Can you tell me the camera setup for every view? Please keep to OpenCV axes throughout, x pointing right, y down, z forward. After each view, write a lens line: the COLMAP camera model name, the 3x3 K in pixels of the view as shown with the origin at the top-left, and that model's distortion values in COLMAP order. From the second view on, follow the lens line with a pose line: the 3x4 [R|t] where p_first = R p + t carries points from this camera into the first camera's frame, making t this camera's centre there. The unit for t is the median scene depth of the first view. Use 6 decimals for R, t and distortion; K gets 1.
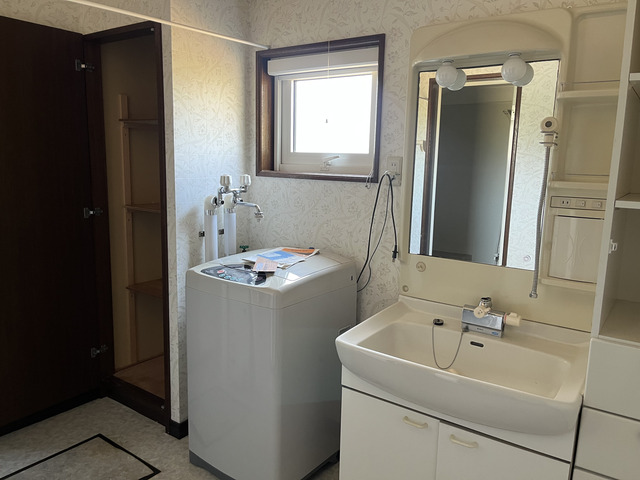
lens RADIAL K [[490.3, 0, 332.1], [0, 490.3, 243.7], [0, 0, 1]] dist [0.046116, -0.069695]
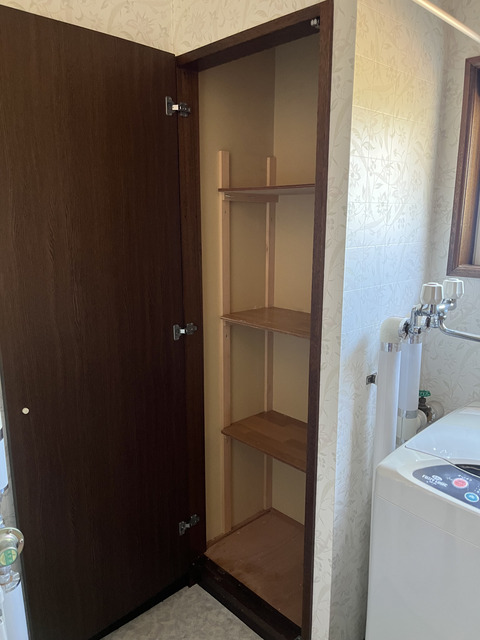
lens RADIAL K [[490.3, 0, 250.7], [0, 490.3, 326.1], [0, 0, 1]] dist [0.046116, -0.069695]
pose [[0.982359, 0.010109, -0.186730, -0.289636], [-0.001428, 0.998914, 0.046567, -0.108640], [0.186998, -0.045479, 0.981307, 0.385313]]
